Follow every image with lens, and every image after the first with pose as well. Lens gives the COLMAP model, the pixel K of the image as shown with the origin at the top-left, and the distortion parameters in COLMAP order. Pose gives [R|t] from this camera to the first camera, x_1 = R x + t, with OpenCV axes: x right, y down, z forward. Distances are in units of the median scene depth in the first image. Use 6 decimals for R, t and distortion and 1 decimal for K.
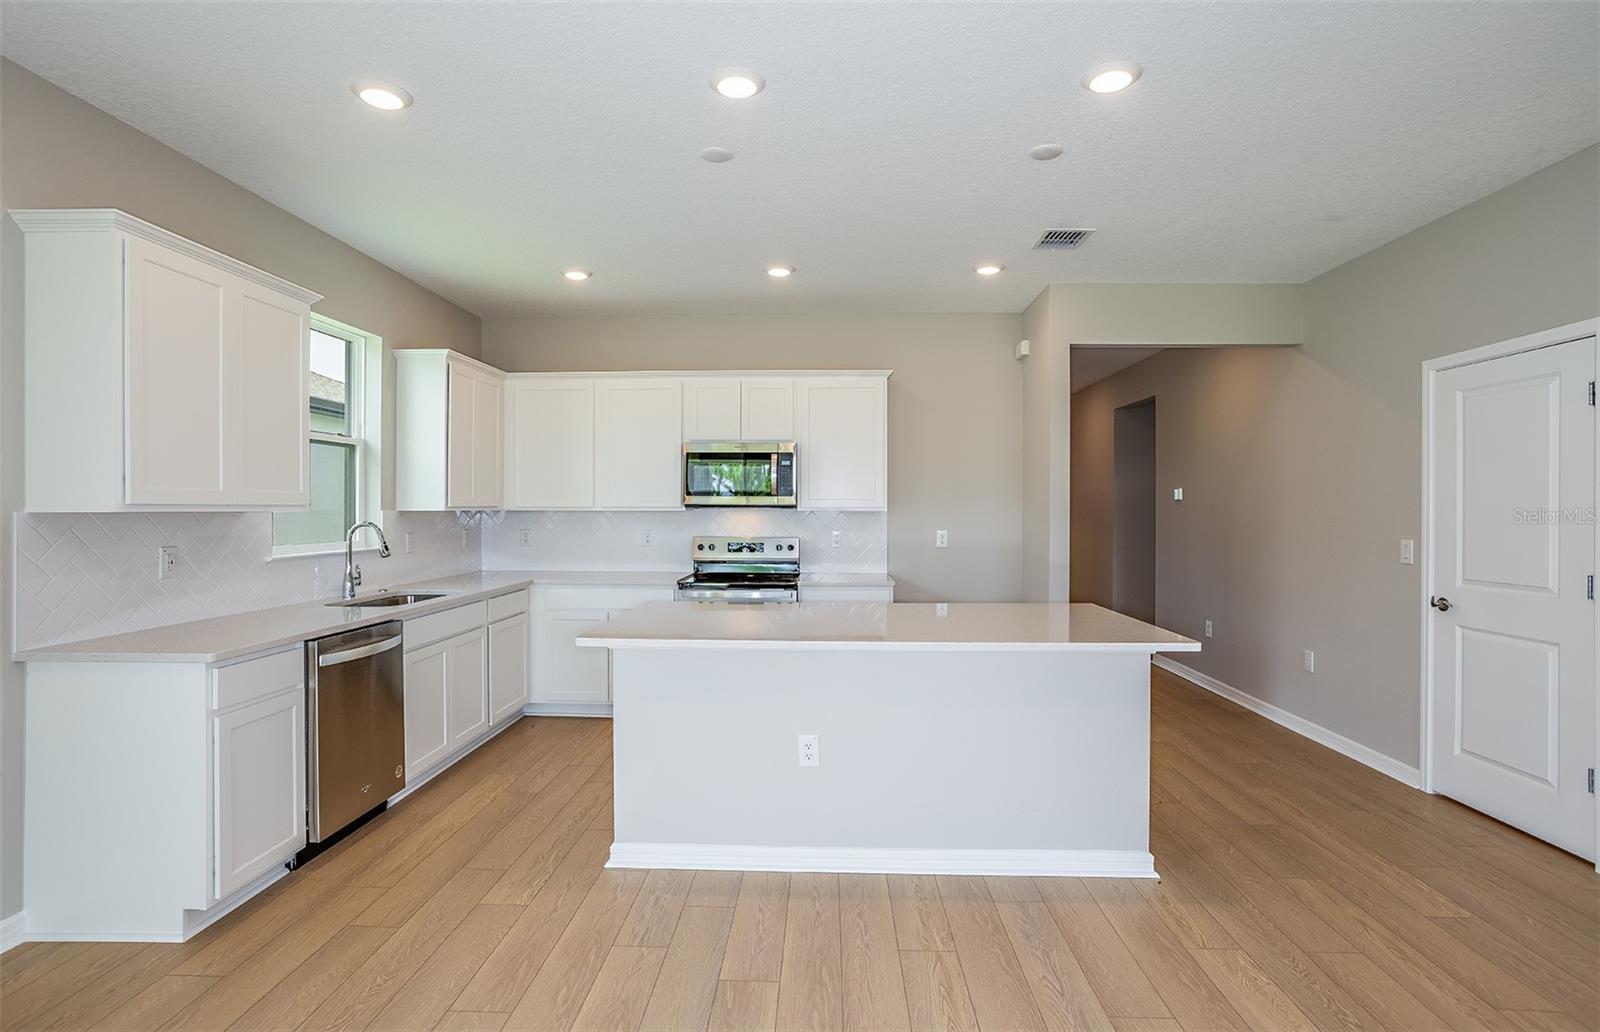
lens RADIAL K [[782.4, 0, 787.7], [0, 782.4, 505.2], [0, 0, 1]] dist [0.001232, 0.000827]
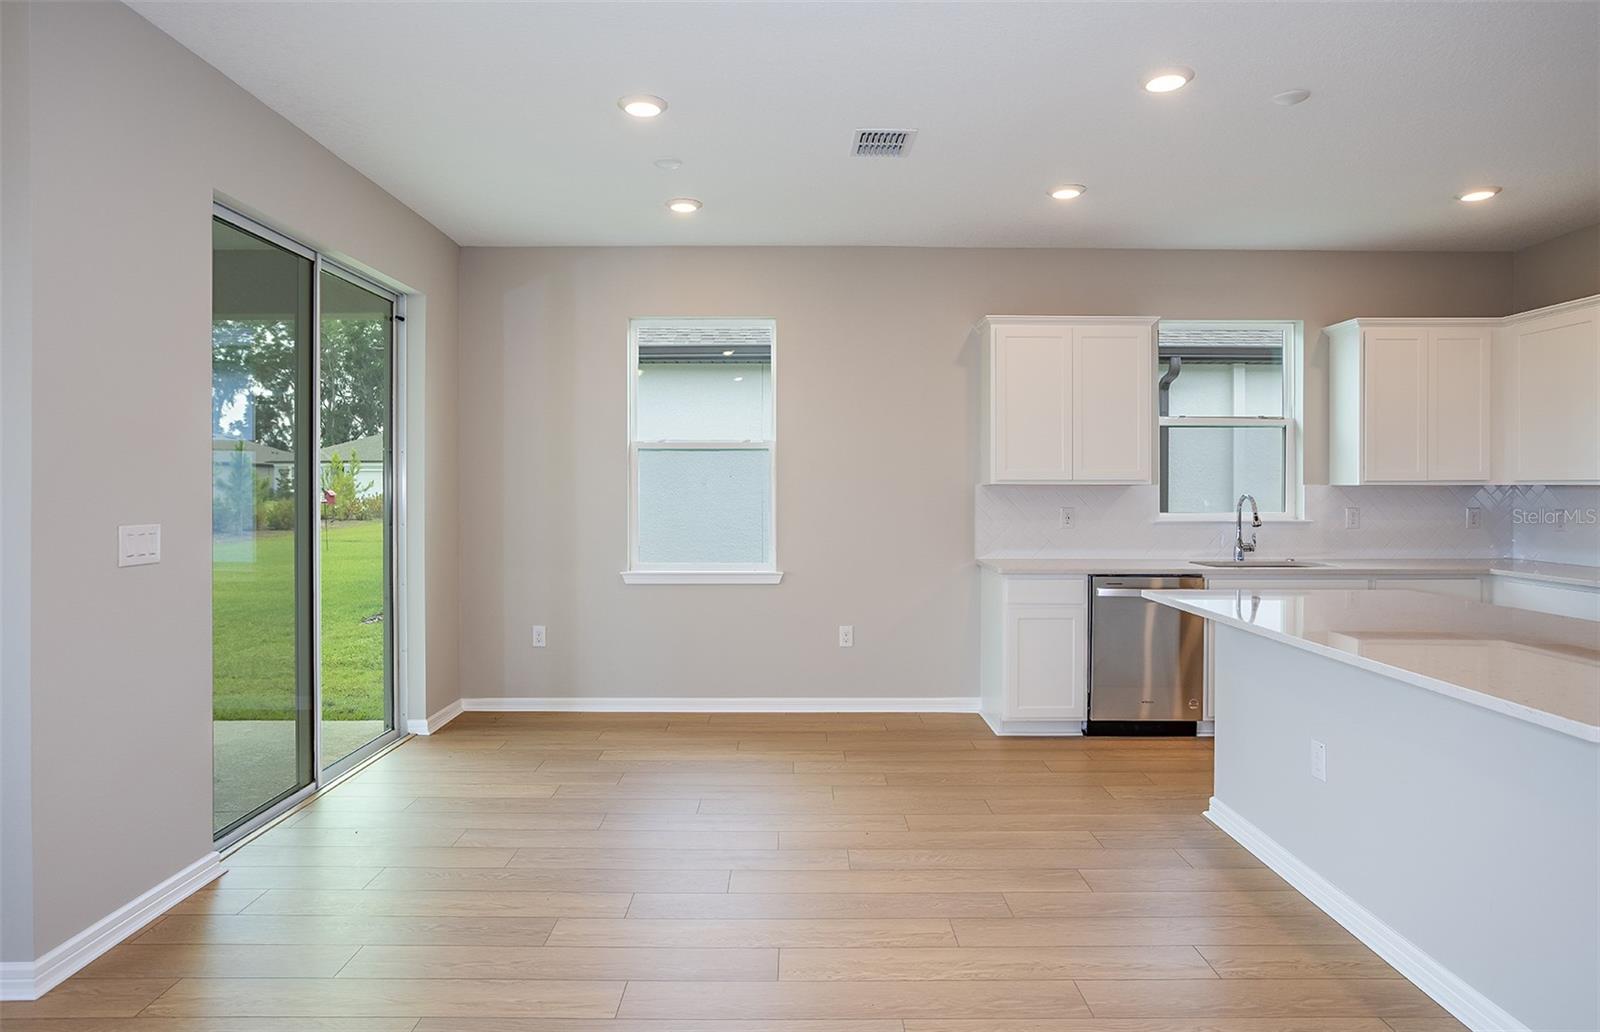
lens RADIAL K [[969.5, 0, 843.6], [0, 969.5, 509.5], [0, 0, 1]] dist [-0.003568, -0.000865]
pose [[0.069623, 0.023972, -0.997285, 0.821719], [0.001035, 0.999709, 0.024102, 0.008137], [0.997573, -0.002710, 0.069578, 0.323584]]
